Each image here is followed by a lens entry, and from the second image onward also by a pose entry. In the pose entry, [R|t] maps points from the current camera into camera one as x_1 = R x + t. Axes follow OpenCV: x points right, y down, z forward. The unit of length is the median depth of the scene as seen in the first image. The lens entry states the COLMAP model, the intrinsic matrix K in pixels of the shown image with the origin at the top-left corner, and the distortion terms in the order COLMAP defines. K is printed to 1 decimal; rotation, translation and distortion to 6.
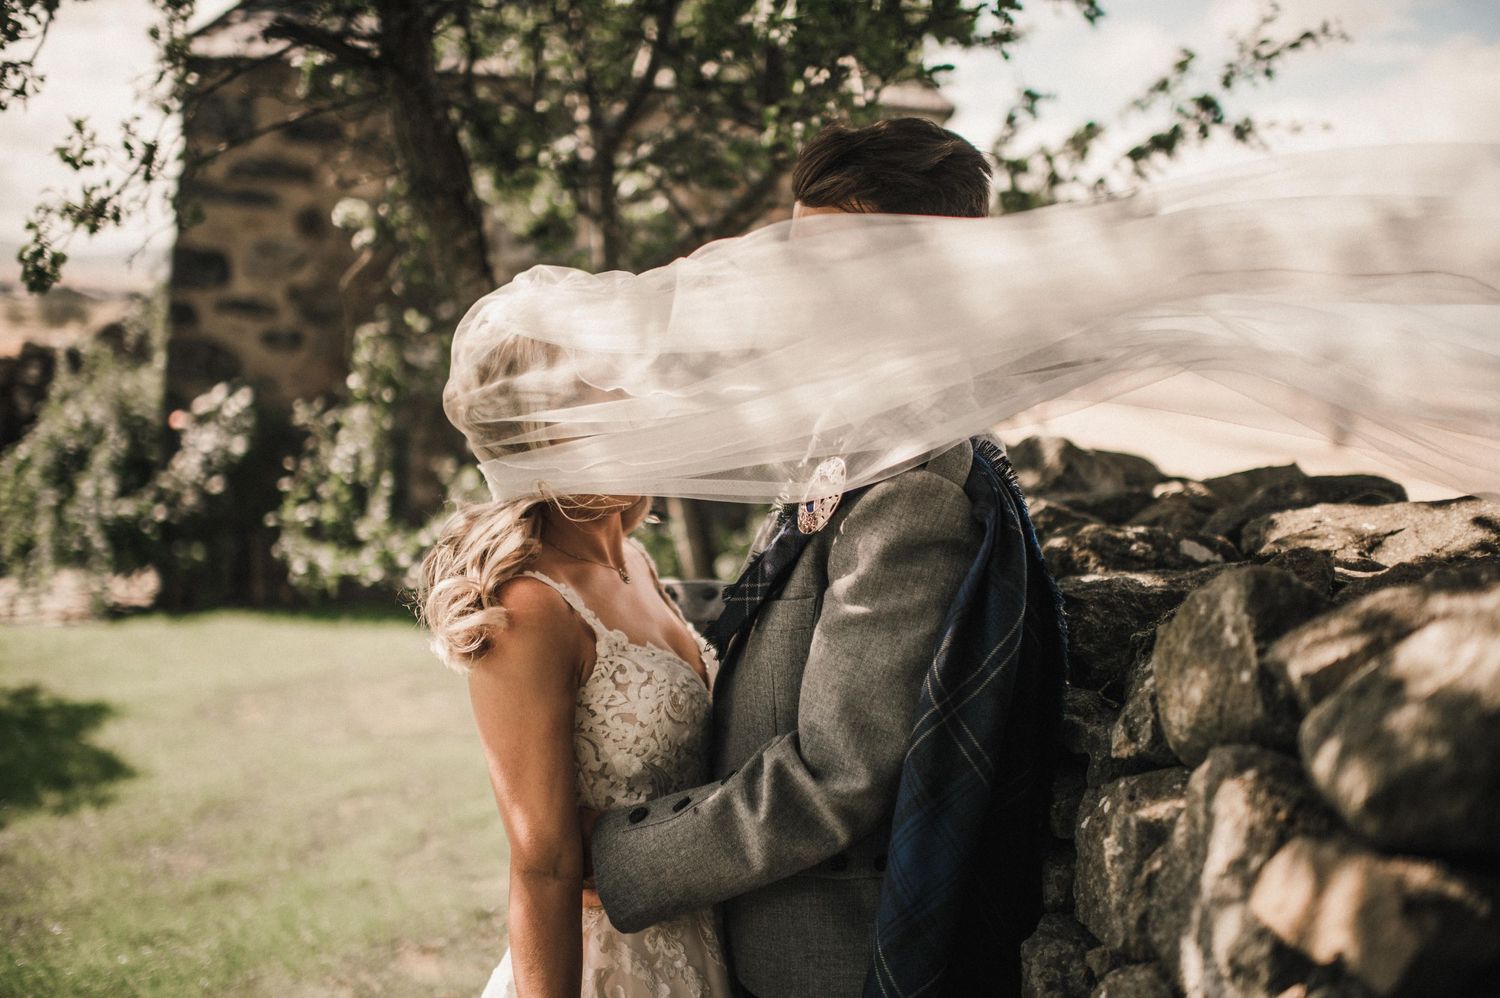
lens RADIAL K [[1583.4, 0, 753.4], [0, 1583.4, 528.7], [0, 0, 1]] dist [-0.011321, -0.017134]
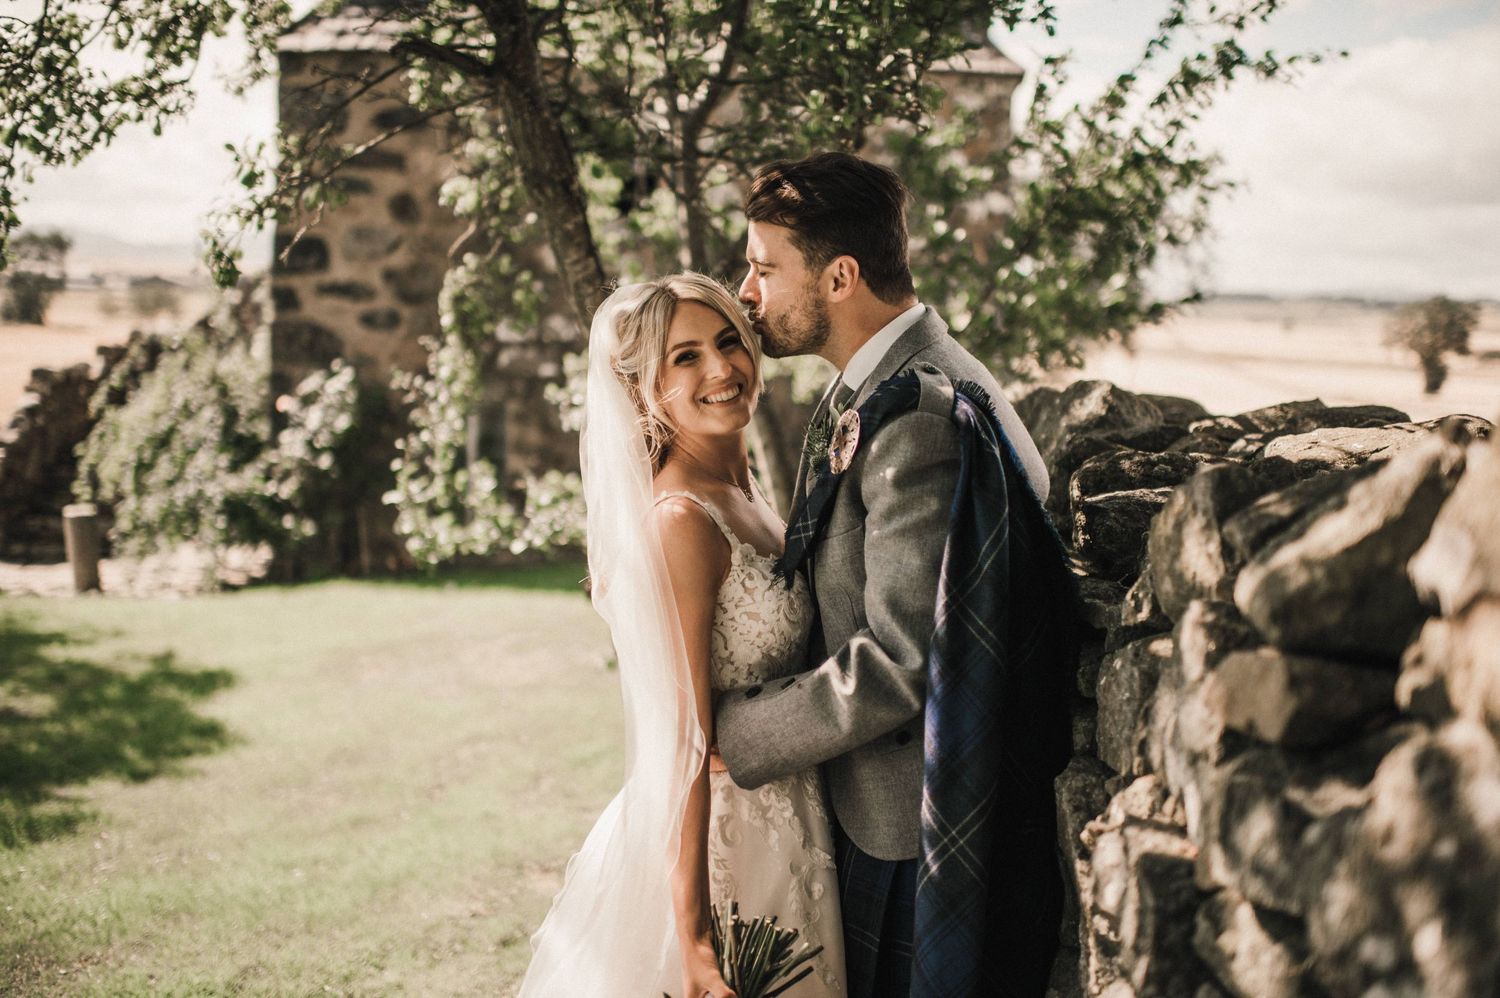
lens RADIAL K [[1583.4, 0, 753.4], [0, 1583.4, 528.7], [0, 0, 1]] dist [-0.011321, -0.017134]
pose [[0.998262, -0.026329, -0.052727, 0.001579], [0.027388, 0.999436, 0.019452, 0.019021], [0.052185, -0.020862, 0.998419, -0.145387]]
